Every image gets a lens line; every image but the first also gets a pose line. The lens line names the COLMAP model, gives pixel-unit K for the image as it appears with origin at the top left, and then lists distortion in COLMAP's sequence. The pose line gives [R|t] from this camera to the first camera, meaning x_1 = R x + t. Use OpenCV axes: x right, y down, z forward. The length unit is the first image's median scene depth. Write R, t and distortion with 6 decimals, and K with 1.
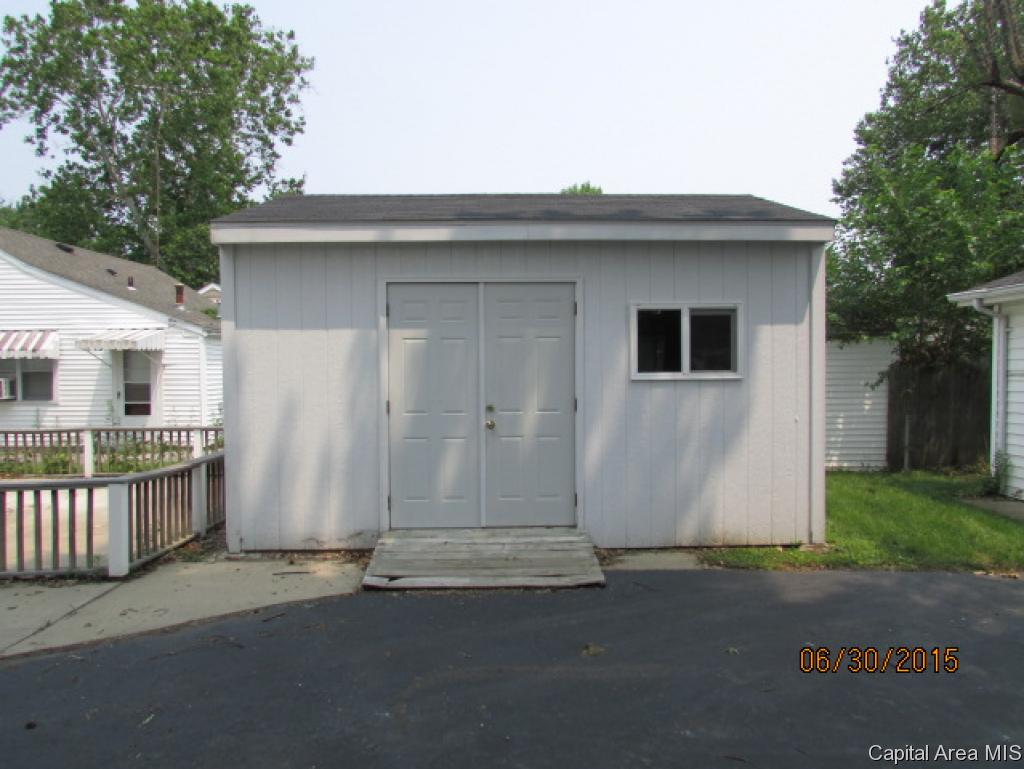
lens RADIAL K [[739.0, 0, 512.0], [0, 739.0, 384.5], [0, 0, 1]] dist [-0.006430, -0.000416]
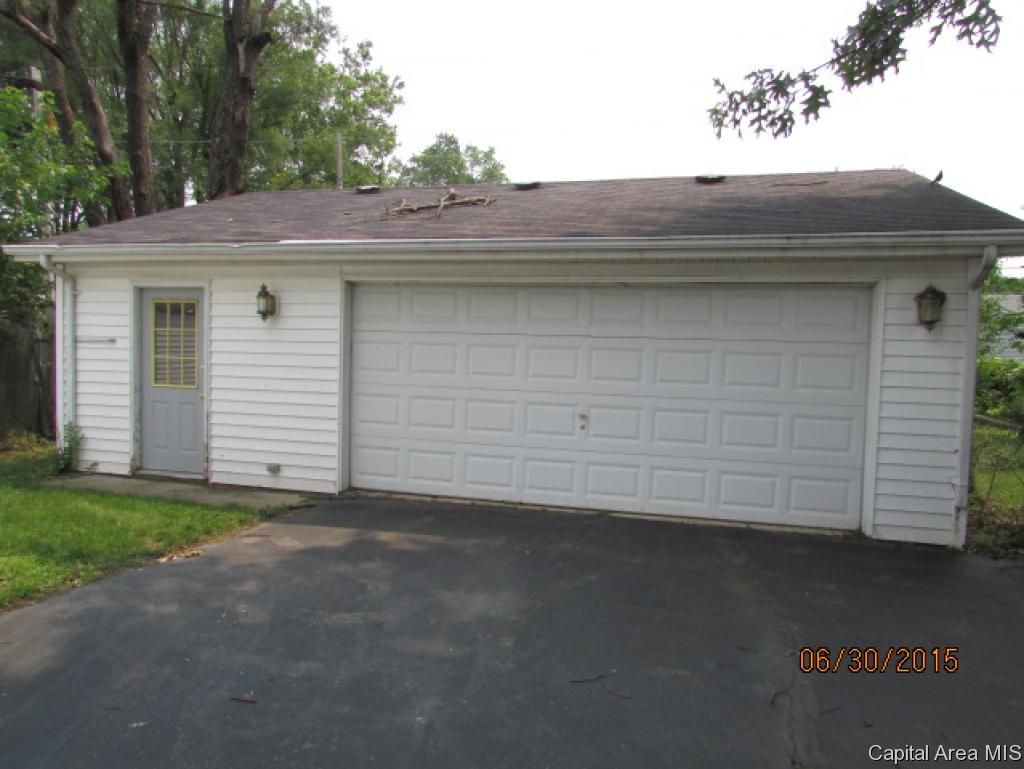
lens RADIAL K [[739.0, 0, 512.0], [0, 739.0, 384.5], [0, 0, 1]] dist [-0.006430, -0.000416]
pose [[0.276750, -0.036842, 0.960235, -0.070497], [-0.006395, 0.999172, 0.040179, 0.000722], [-0.960921, -0.017260, 0.276286, 0.216134]]
